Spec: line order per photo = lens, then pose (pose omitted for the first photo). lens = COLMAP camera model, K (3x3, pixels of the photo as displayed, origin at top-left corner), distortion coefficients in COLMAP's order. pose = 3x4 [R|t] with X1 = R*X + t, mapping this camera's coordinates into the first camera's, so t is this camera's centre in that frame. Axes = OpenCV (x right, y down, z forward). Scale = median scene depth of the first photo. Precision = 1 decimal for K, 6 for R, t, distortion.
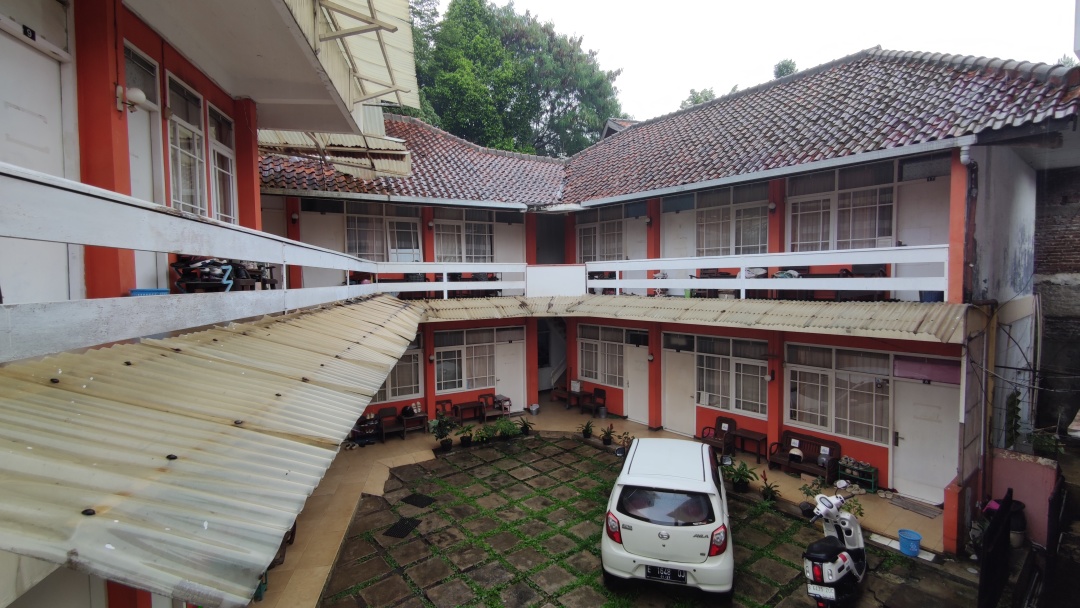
lens RADIAL K [[490.7, 0, 543.3], [0, 490.7, 300.6], [0, 0, 1]] dist [-0.002432, -0.003061]
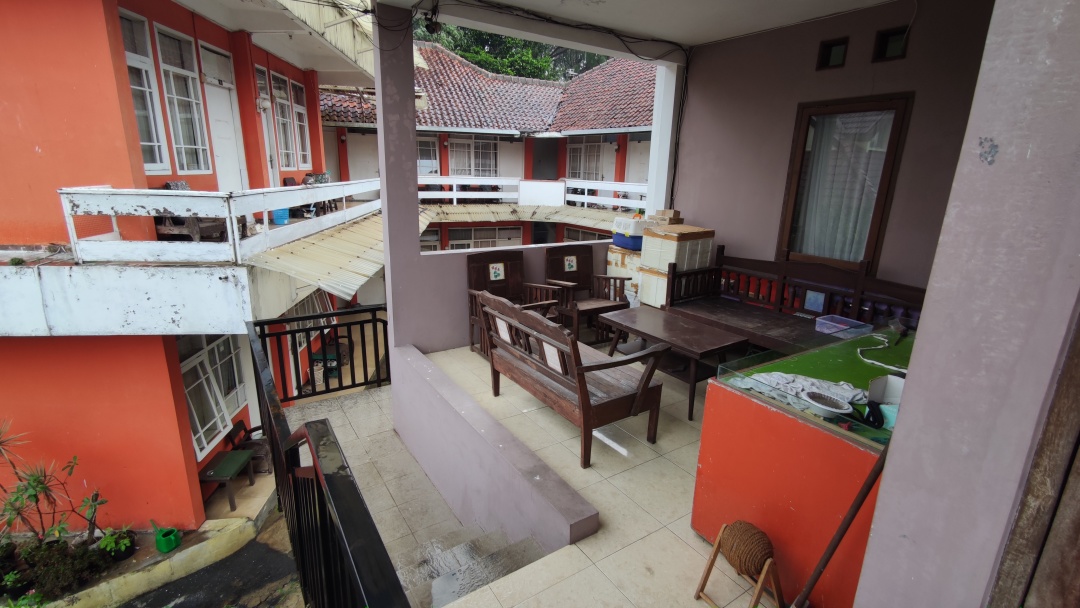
lens RADIAL K [[490.7, 0, 542.1], [0, 490.7, 307.4], [0, 0, 1]] dist [-0.002432, -0.003061]
pose [[0.994871, 0.064937, -0.077560, 0.154872], [-0.045612, 0.972351, 0.229028, -0.047609], [0.090288, -0.224316, 0.970325, -0.328753]]
